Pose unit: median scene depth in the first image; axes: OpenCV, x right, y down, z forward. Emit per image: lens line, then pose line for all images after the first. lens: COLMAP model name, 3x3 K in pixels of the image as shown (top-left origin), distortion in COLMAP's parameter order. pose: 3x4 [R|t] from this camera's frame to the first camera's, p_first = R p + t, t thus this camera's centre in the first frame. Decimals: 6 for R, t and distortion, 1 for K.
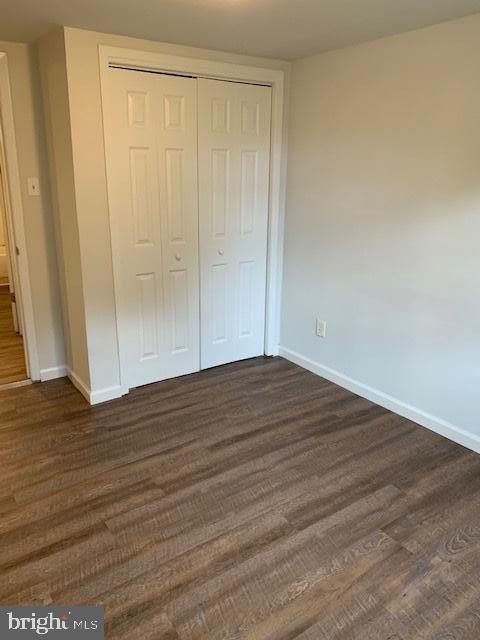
lens RADIAL K [[498.2, 0, 240.0], [0, 498.2, 320.0], [0, 0, 1]] dist [0.009458, 0.005308]
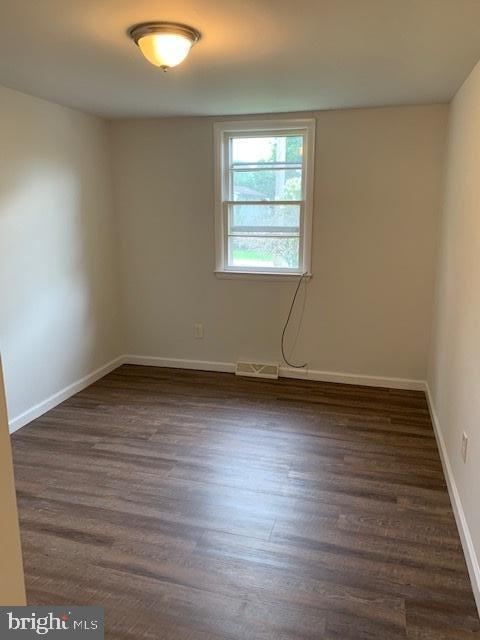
lens RADIAL K [[498.2, 0, 240.0], [0, 498.2, 320.0], [0, 0, 1]] dist [0.009458, 0.005308]
pose [[-0.649535, -0.176487, 0.739565, -0.133781], [0.218472, 0.888347, 0.403868, -0.063269], [-0.728268, 0.423900, -0.538455, 0.205251]]
